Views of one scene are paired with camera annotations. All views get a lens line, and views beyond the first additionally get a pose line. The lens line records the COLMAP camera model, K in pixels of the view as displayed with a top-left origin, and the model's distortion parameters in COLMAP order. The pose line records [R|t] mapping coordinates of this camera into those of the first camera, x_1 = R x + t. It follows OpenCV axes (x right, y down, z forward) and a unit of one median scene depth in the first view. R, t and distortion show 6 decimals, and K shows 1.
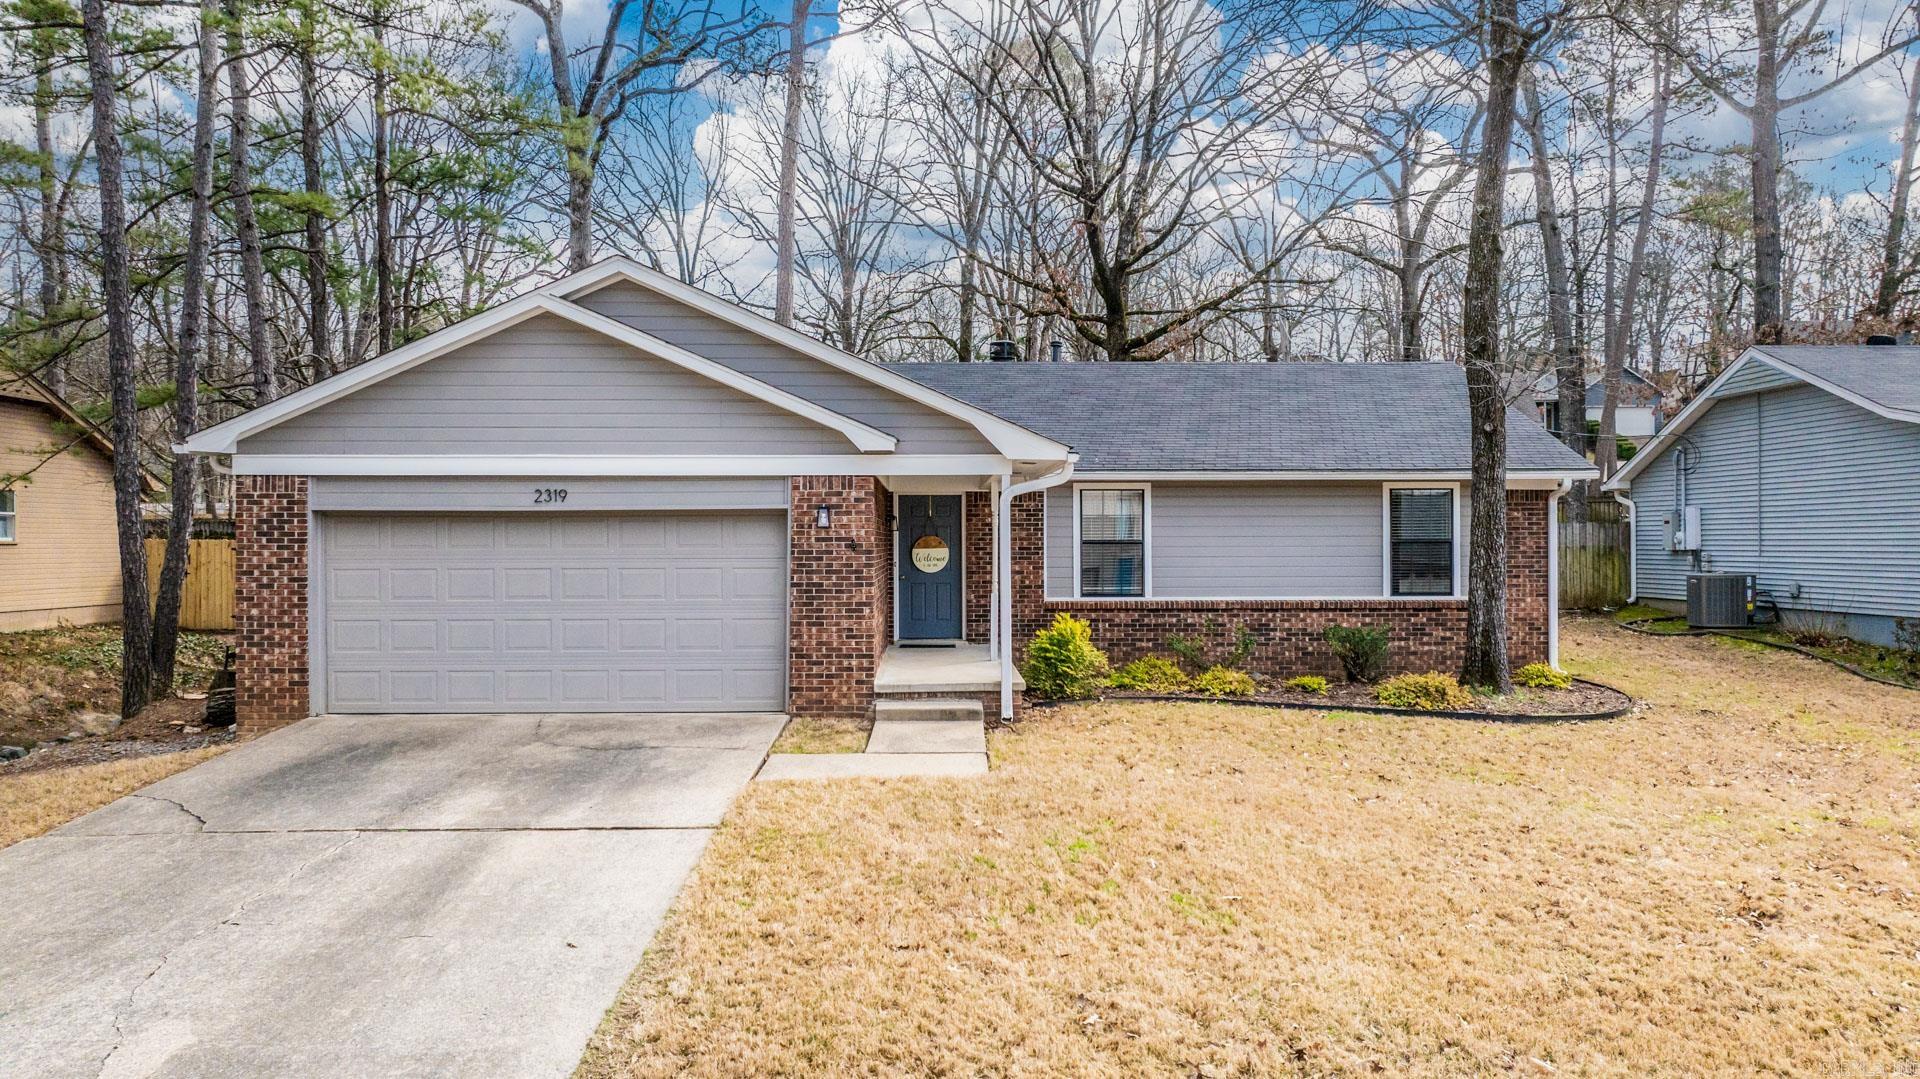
lens RADIAL K [[1341.6, 0, 956.5], [0, 1341.6, 548.2], [0, 0, 1]] dist [0.000657, -0.000679]
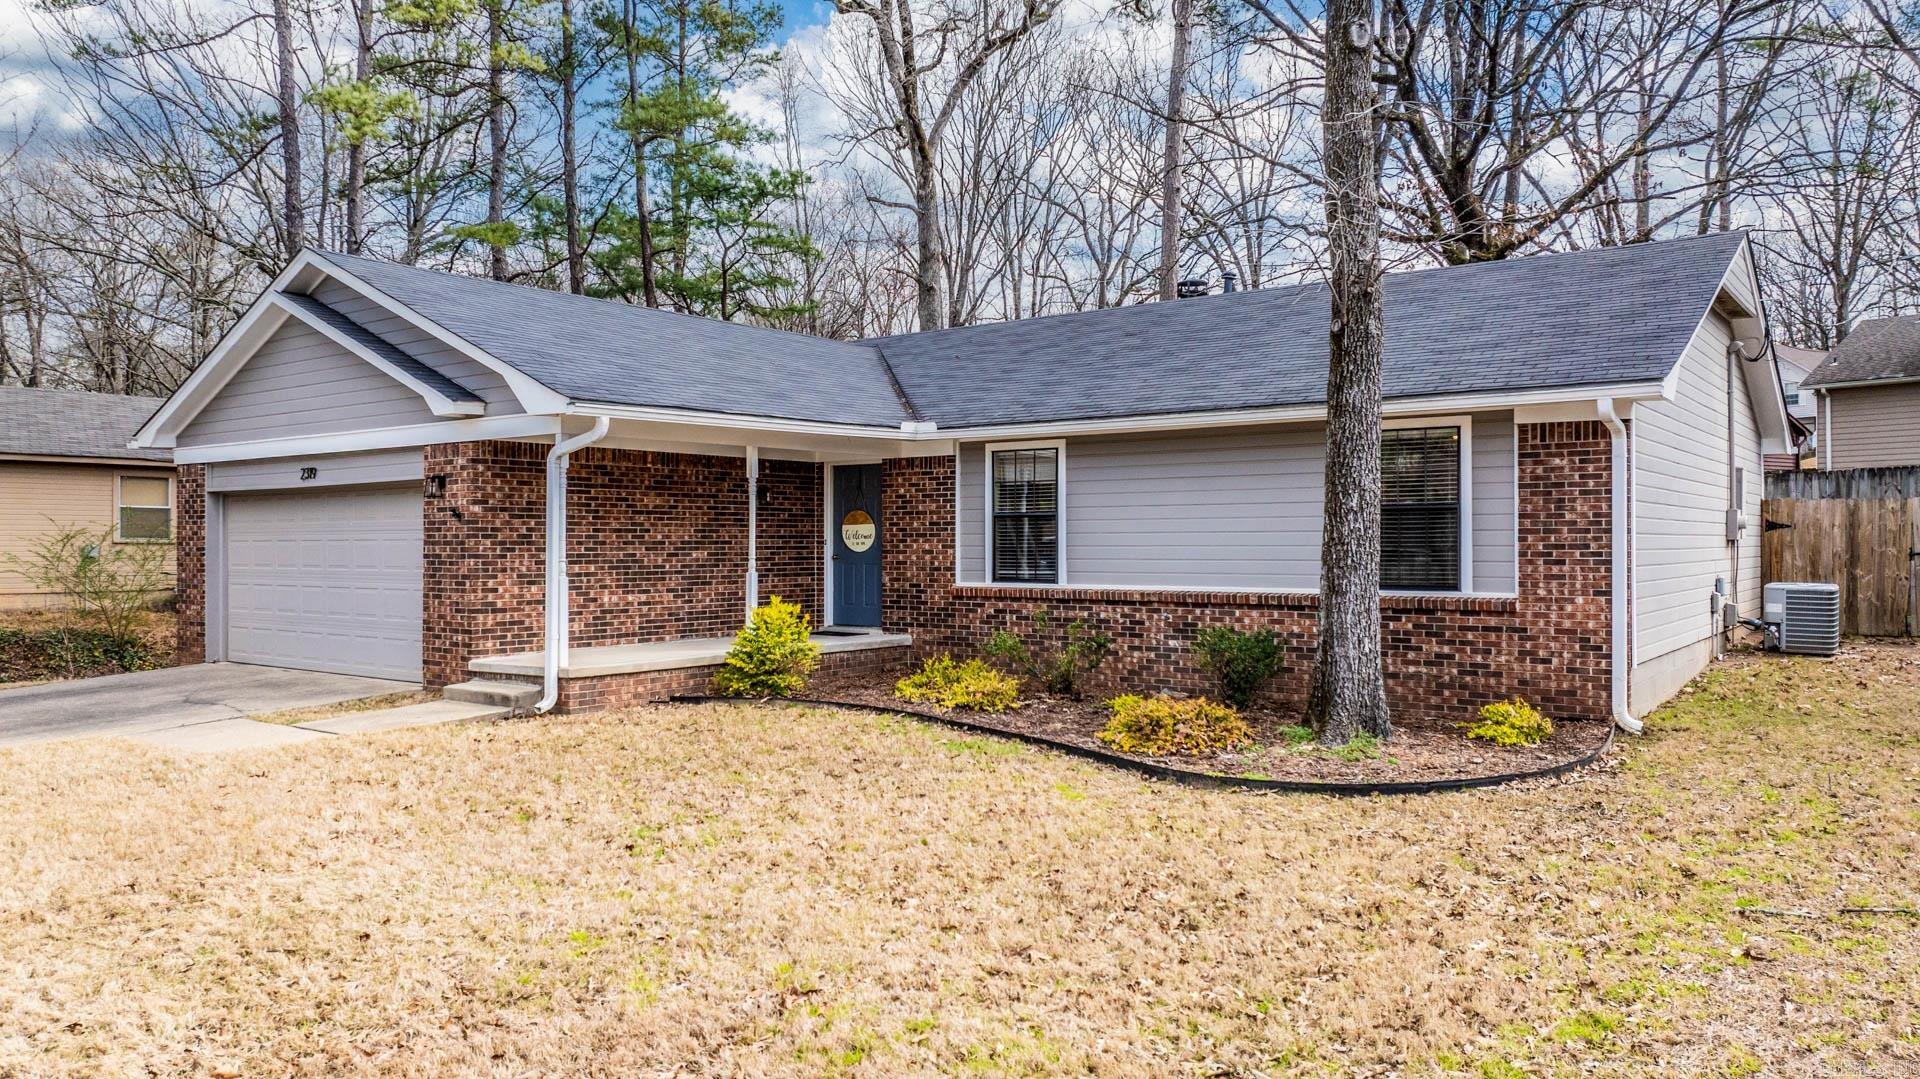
lens RADIAL K [[1341.6, 0, 961.2], [0, 1341.6, 531.0], [0, 0, 1]] dist [0.000657, -0.000679]
pose [[0.783401, -0.006190, -0.621486, 0.588796], [-0.001924, 0.999921, -0.012385, 0.015155], [0.621513, 0.010899, 0.783328, 0.345796]]
